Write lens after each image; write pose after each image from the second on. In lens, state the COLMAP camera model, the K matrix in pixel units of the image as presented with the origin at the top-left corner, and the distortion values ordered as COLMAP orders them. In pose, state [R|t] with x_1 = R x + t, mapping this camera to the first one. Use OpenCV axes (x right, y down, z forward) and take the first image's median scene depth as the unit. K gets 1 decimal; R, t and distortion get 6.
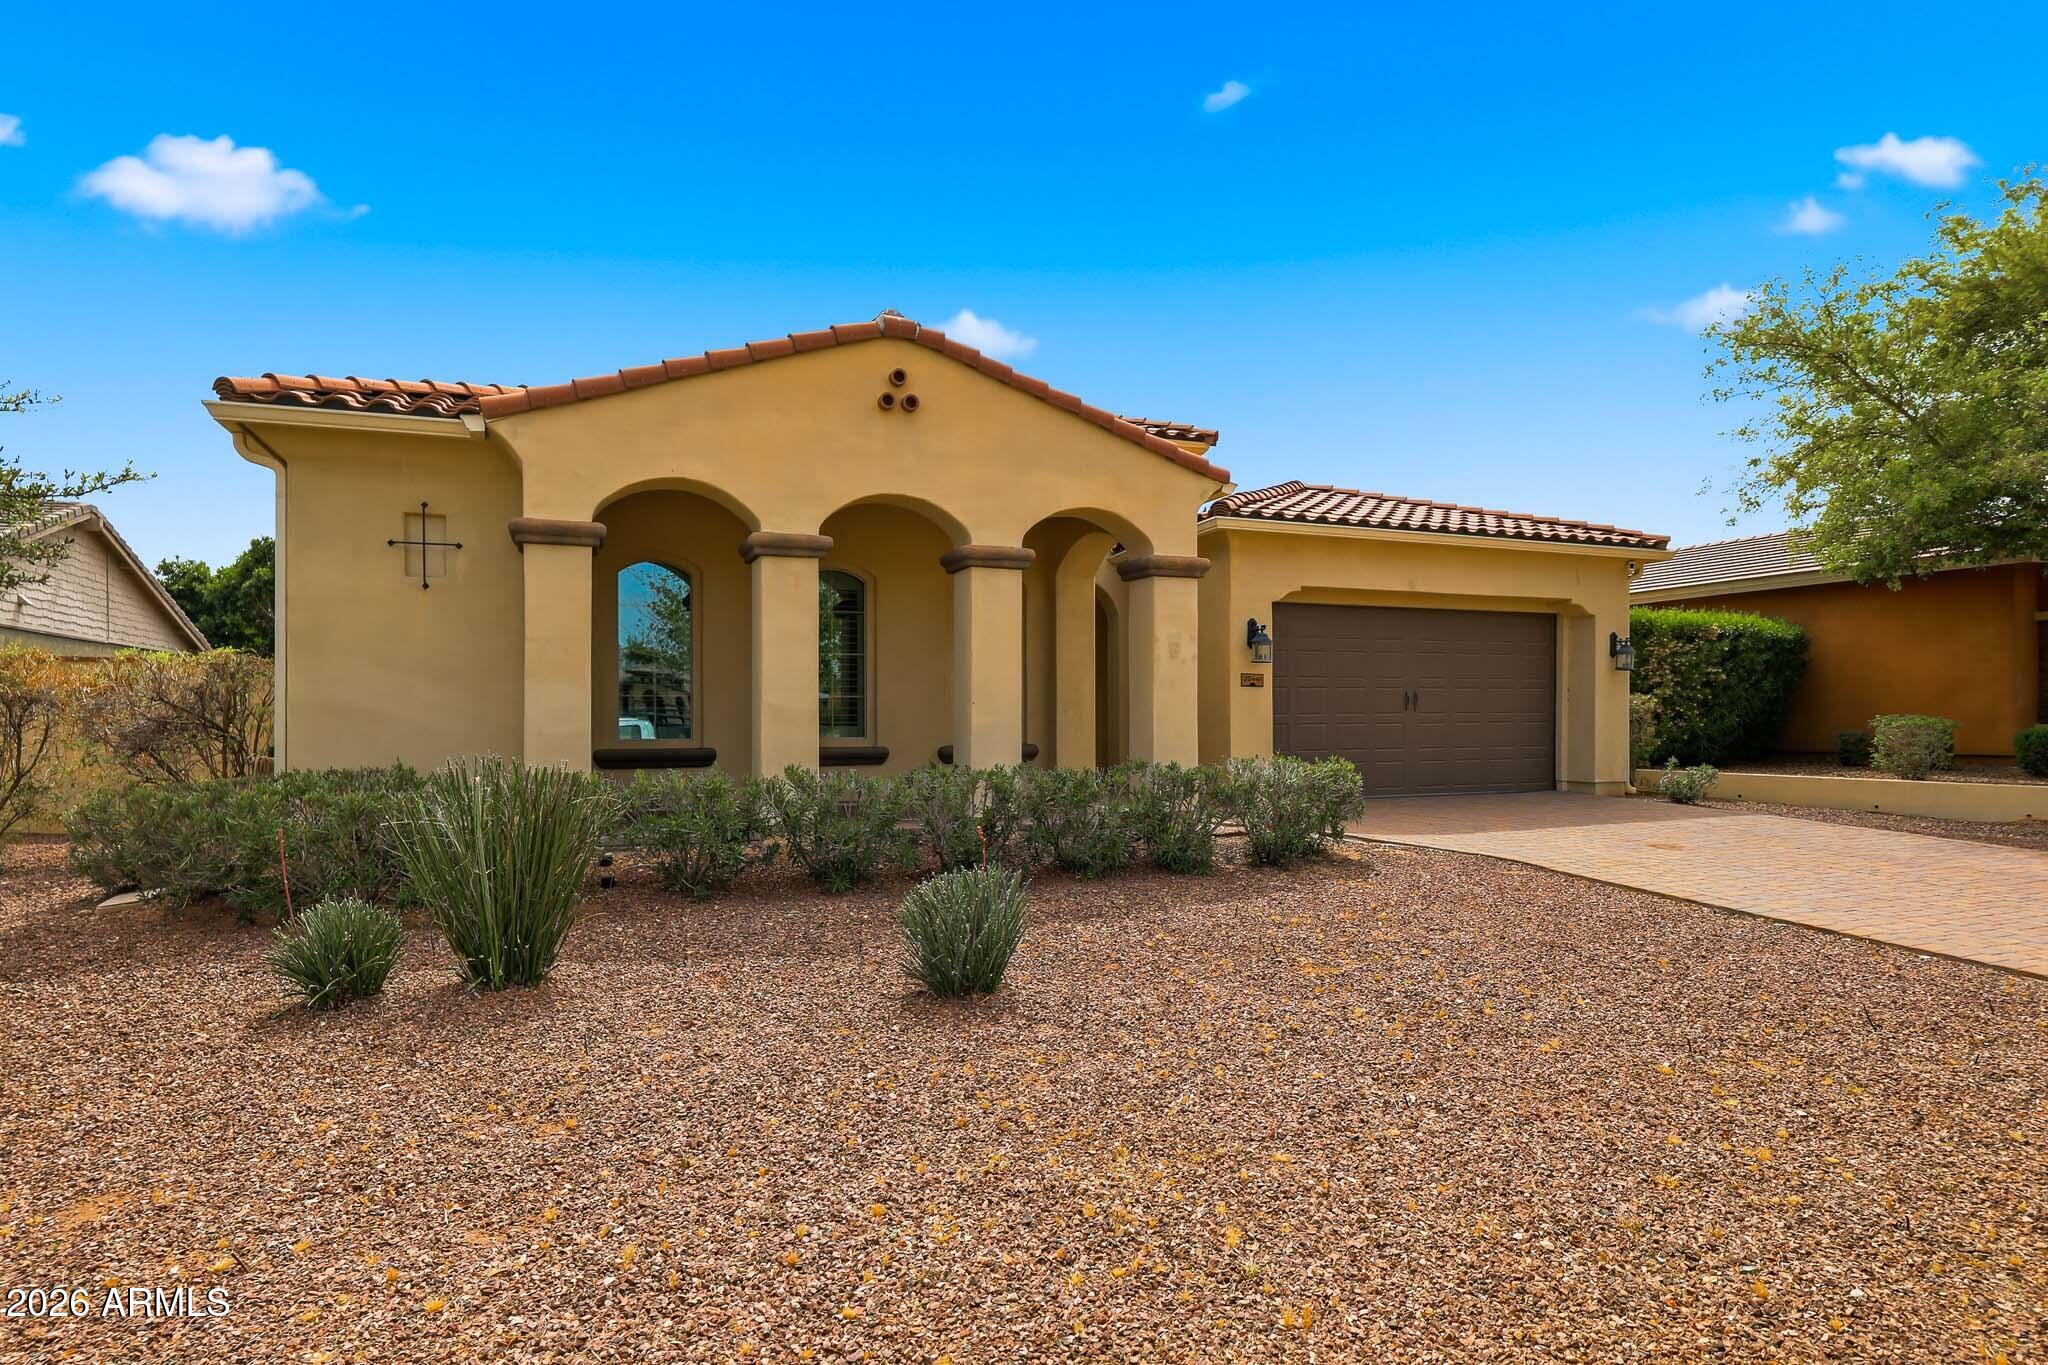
lens RADIAL K [[1137.2, 0, 1006.7], [0, 1137.2, 718.9], [0, 0, 1]] dist [0.008521, -0.001481]
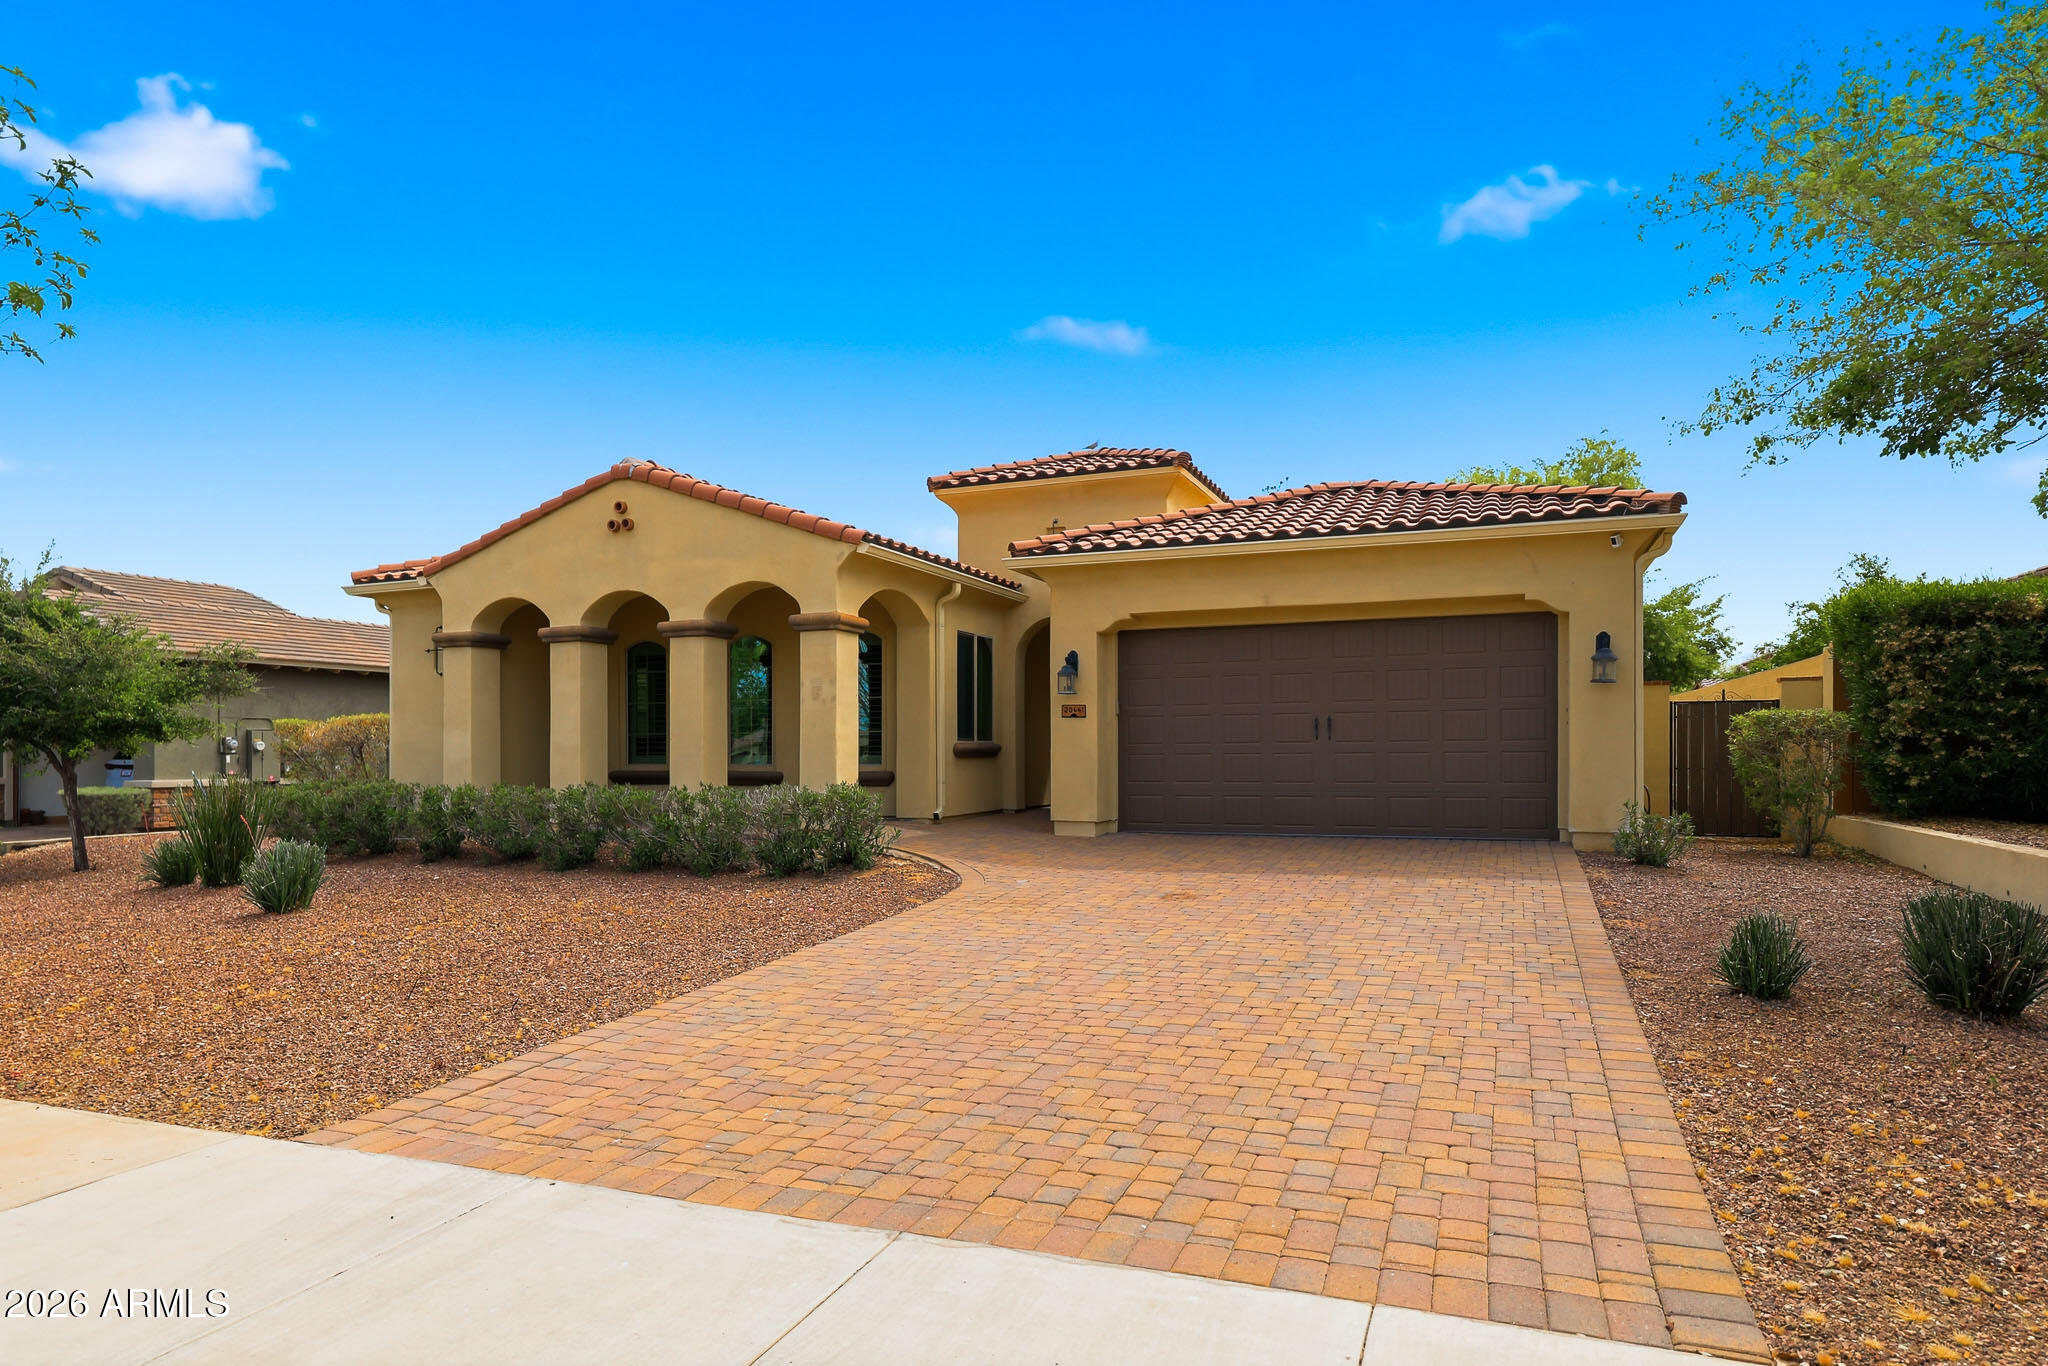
lens RADIAL K [[1172.9, 0, 1001.6], [0, 1172.9, 748.7], [0, 0, 1]] dist [0.003936, -0.000847]
pose [[0.728362, -0.000547, -0.685192, 1.147906], [0.004231, 0.999984, 0.003699, -0.006006], [0.685179, -0.005593, 0.728353, 0.249347]]
